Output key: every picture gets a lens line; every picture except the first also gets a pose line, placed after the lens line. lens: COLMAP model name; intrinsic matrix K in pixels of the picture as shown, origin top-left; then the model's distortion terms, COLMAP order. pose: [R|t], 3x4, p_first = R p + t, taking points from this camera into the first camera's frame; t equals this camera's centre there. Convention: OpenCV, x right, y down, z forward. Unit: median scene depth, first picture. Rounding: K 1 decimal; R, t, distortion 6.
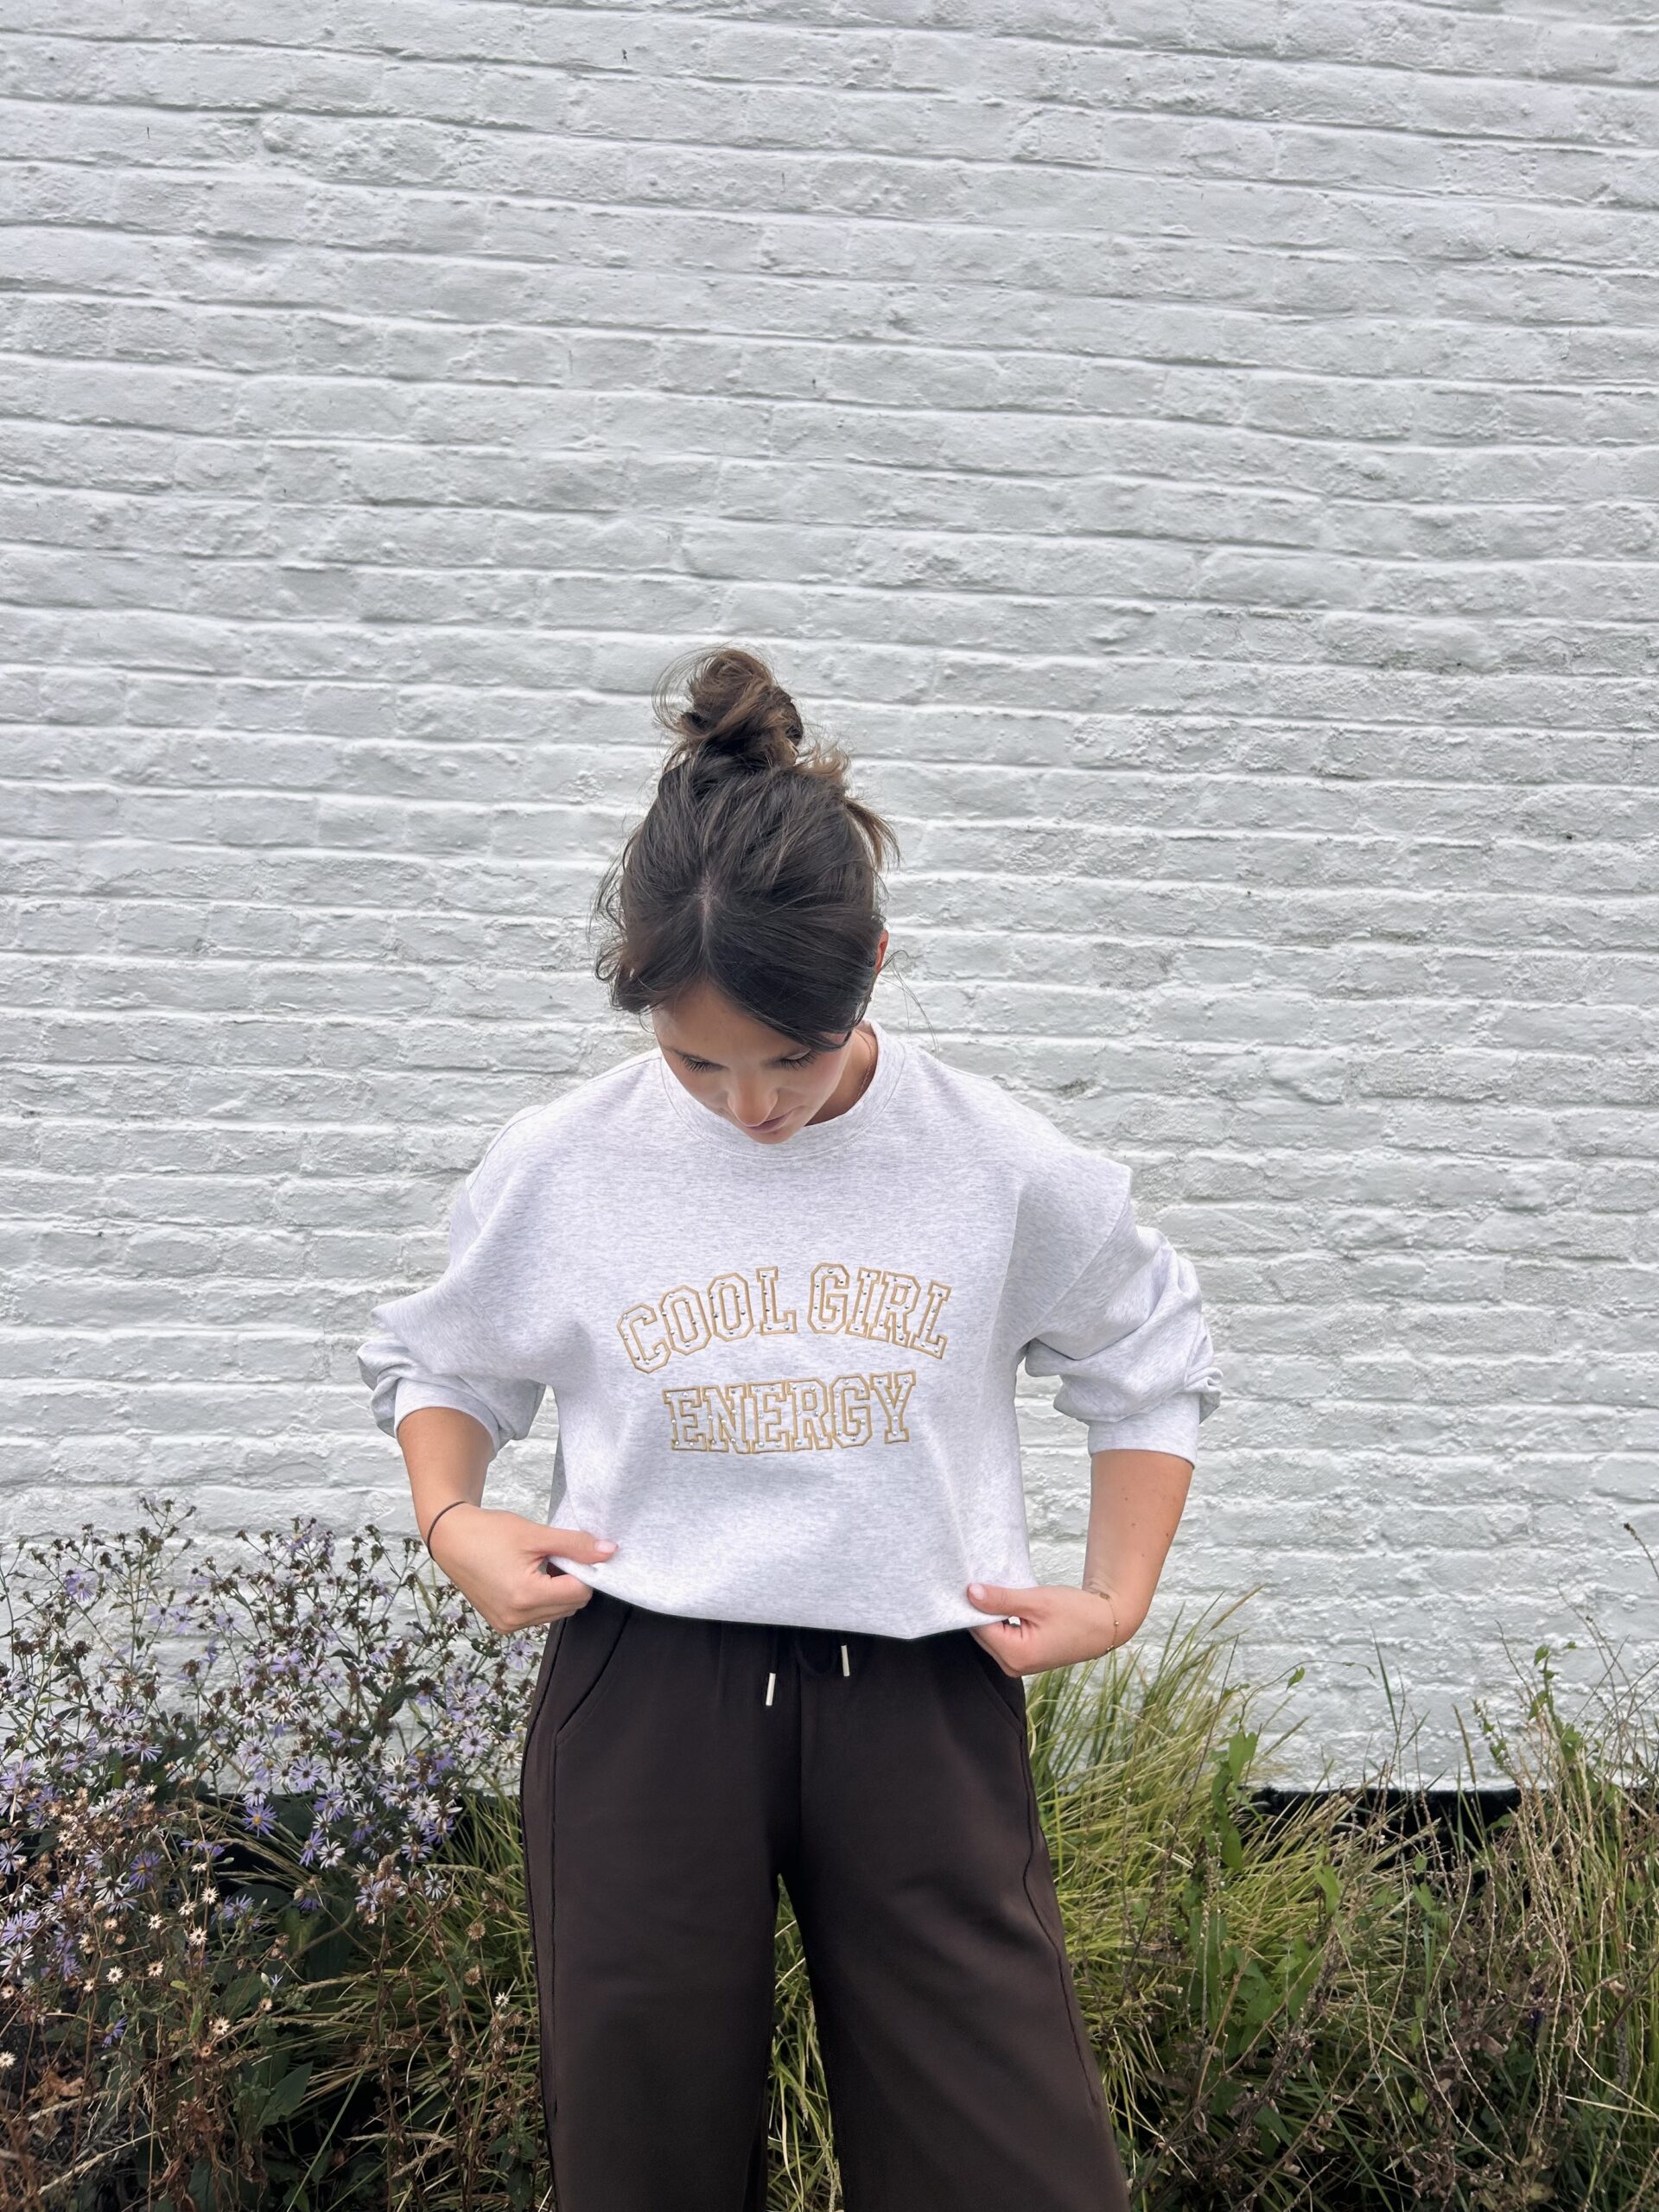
lens RADIAL K [[1680.0, 0, 819.2], [0, 1680.0, 1107.6], [0, 0, 1]] dist [-0.009640, -0.016902]
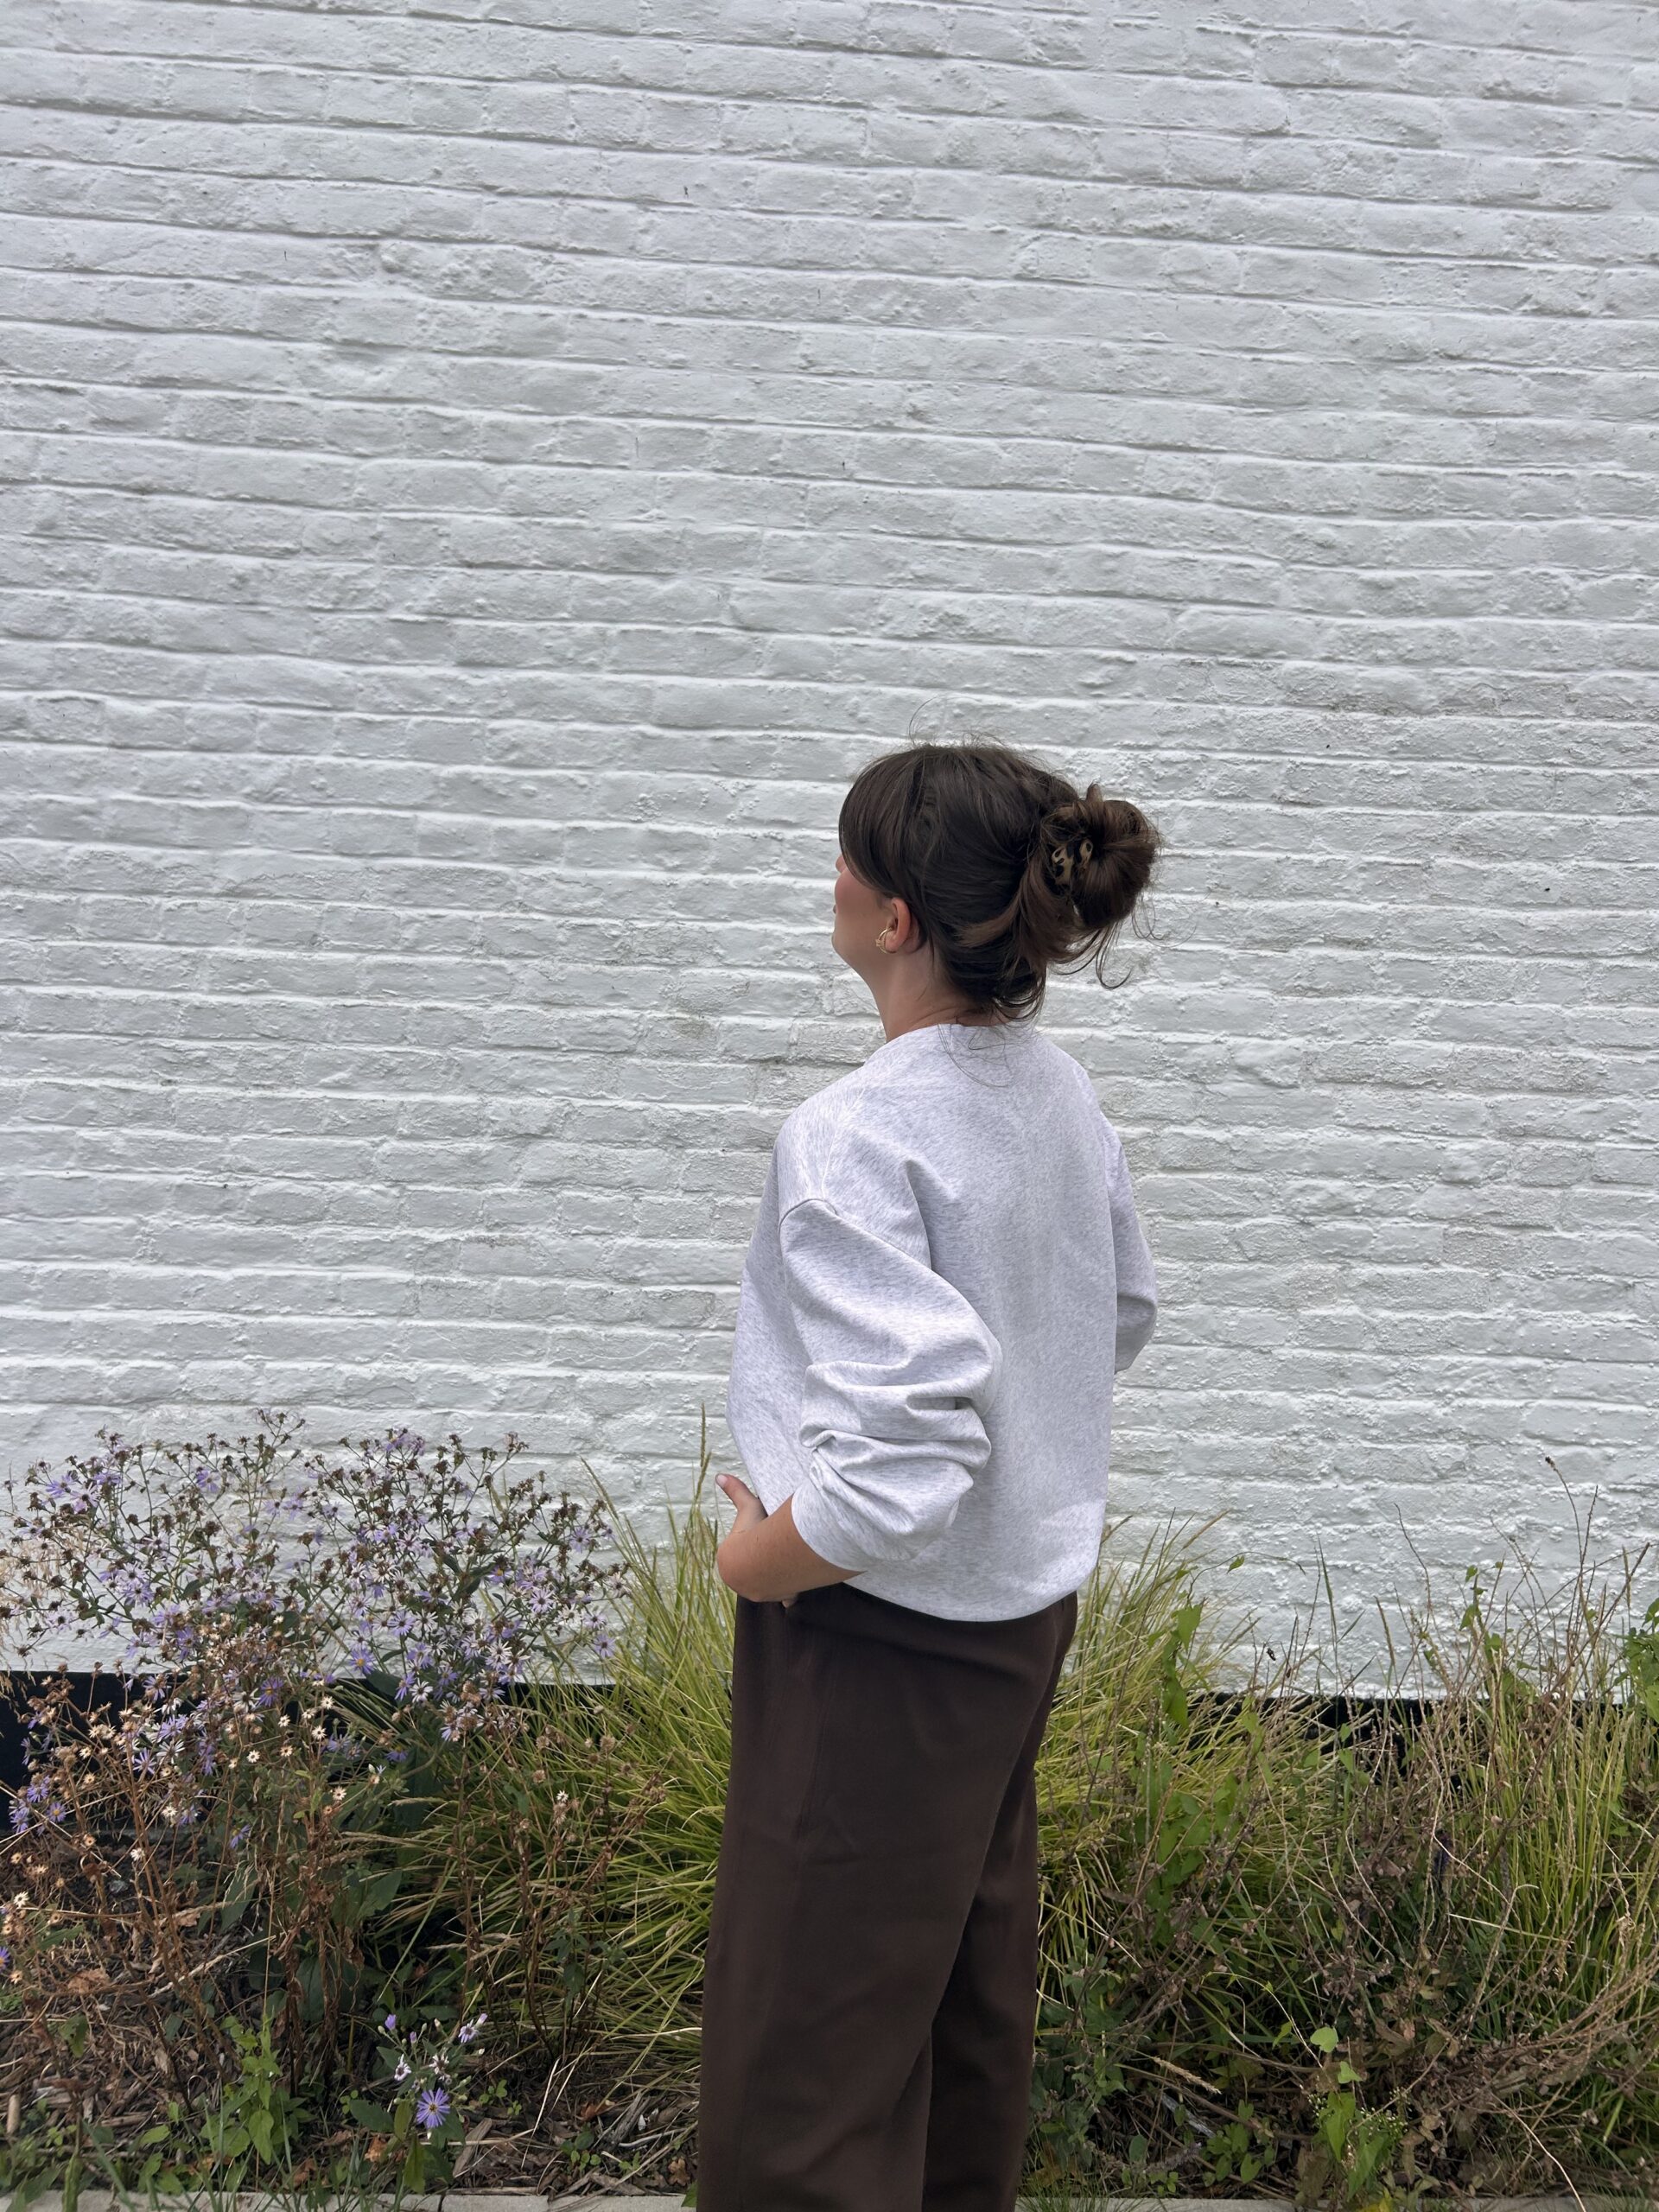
lens RADIAL K [[1680.0, 0, 838.6], [0, 1680.0, 1104.6], [0, 0, 1]] dist [-0.009640, -0.016902]
pose [[0.999681, 0.011421, -0.022538, 0.024337], [-0.011744, 0.999830, -0.014244, 0.031187], [0.022371, 0.014504, 0.999645, -0.164013]]
